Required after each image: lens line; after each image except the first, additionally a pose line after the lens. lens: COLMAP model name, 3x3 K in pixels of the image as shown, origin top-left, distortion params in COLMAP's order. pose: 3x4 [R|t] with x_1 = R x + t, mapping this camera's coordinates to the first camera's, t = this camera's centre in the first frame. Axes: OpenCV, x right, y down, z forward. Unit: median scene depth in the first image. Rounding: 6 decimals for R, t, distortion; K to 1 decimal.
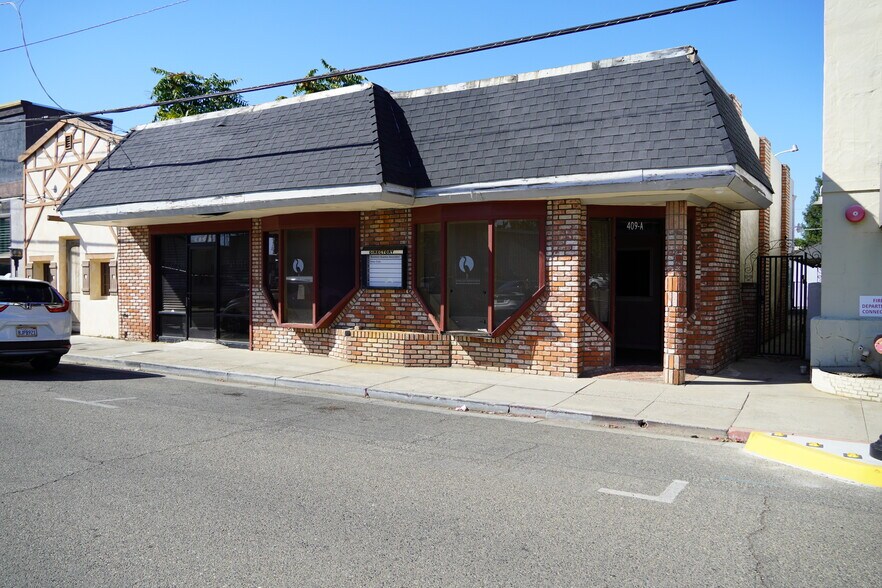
lens RADIAL K [[662.4, 0, 441.0], [0, 662.4, 294.0], [0, 0, 1]] dist [-0.058799, 0.080211]
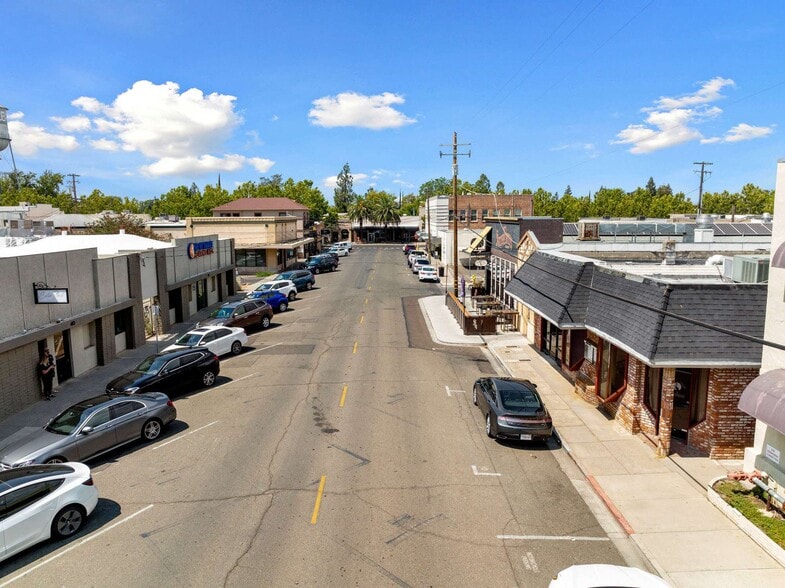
lens RADIAL K [[540.9, 0, 392.5], [0, 540.9, 294.0], [0, 0, 1]] dist [-0.038520, 0.003853]
pose [[0.503151, 0.109785, -0.857197, 1.039291], [-0.008843, 0.992500, 0.121923, -0.427068], [0.864153, -0.053766, 0.500348, -0.363418]]
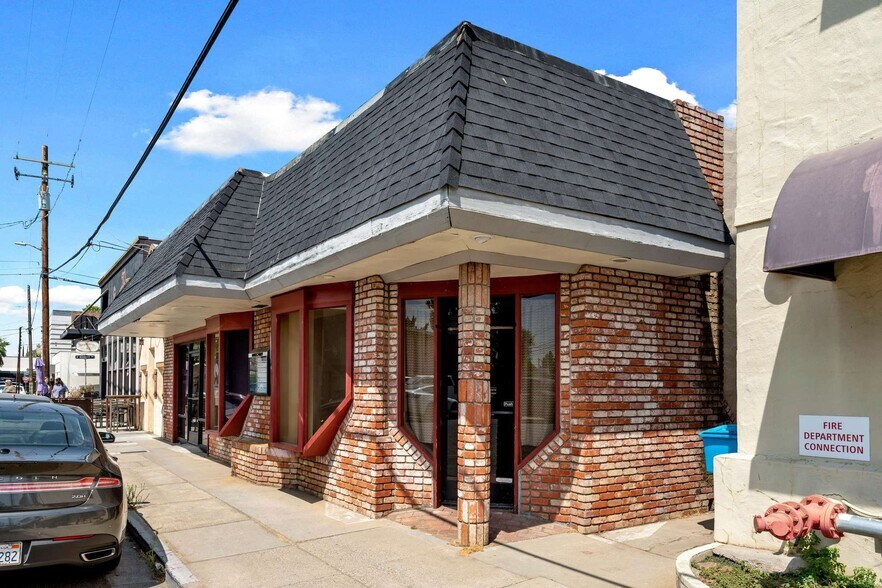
lens RADIAL K [[607.4, 0, 421.6], [0, 607.4, 381.5], [0, 0, 1]] dist [-0.036446, 0.061038]
pose [[0.901475, -0.001268, -0.432829, 0.477584], [-0.012210, 0.999523, -0.028358, -0.005699], [0.432658, 0.030849, 0.901030, 0.361310]]
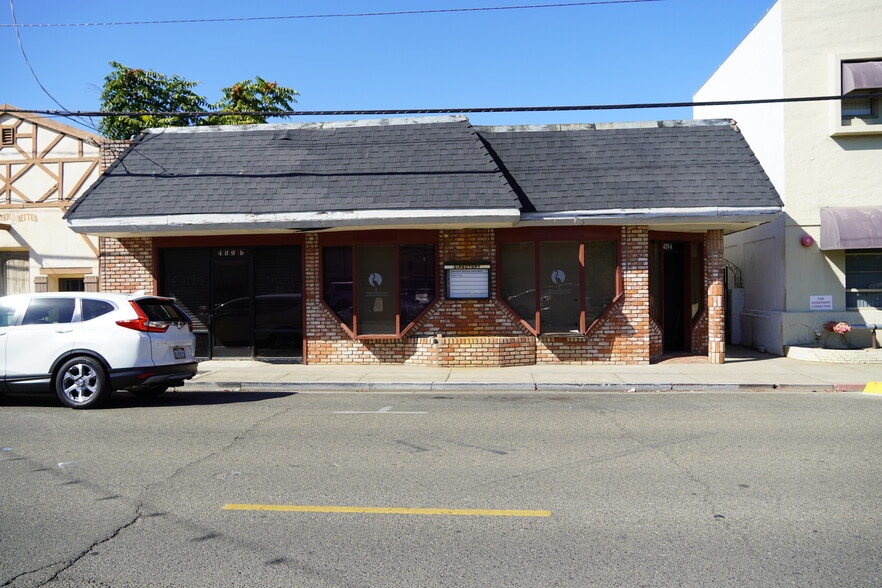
lens RADIAL K [[662.4, 0, 441.0], [0, 662.4, 294.0], [0, 0, 1]] dist [-0.058799, 0.080211]
pose [[0.907419, -0.017895, 0.419845, -0.611690], [0.026181, 0.999559, -0.013982, -0.002660], [-0.419410, 0.023679, 0.907488, 0.003524]]
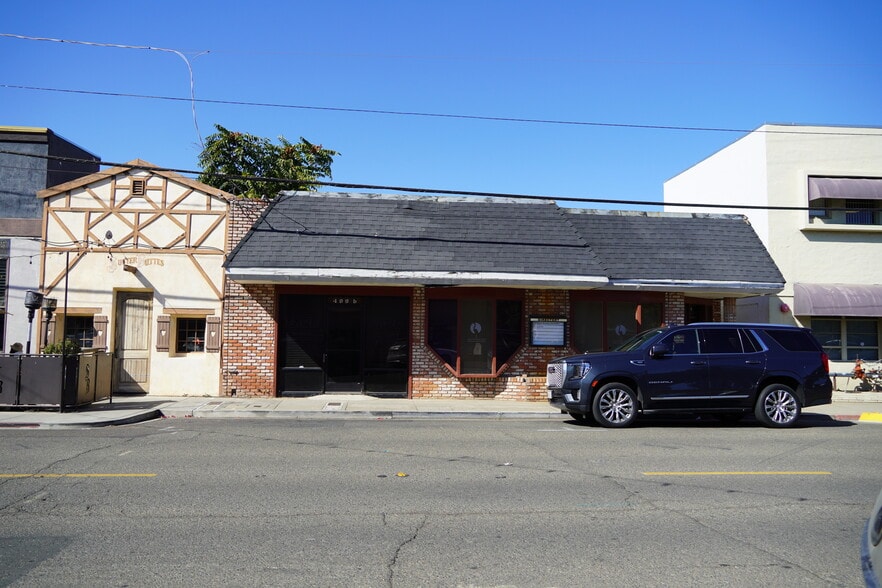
lens RADIAL K [[662.4, 0, 441.0], [0, 662.4, 294.0], [0, 0, 1]] dist [-0.058799, 0.080211]
pose [[0.815875, 0.044705, 0.576497, -1.091956], [0.002125, 0.996768, -0.080303, -0.006759], [-0.578224, 0.066742, 0.813144, 0.002354]]
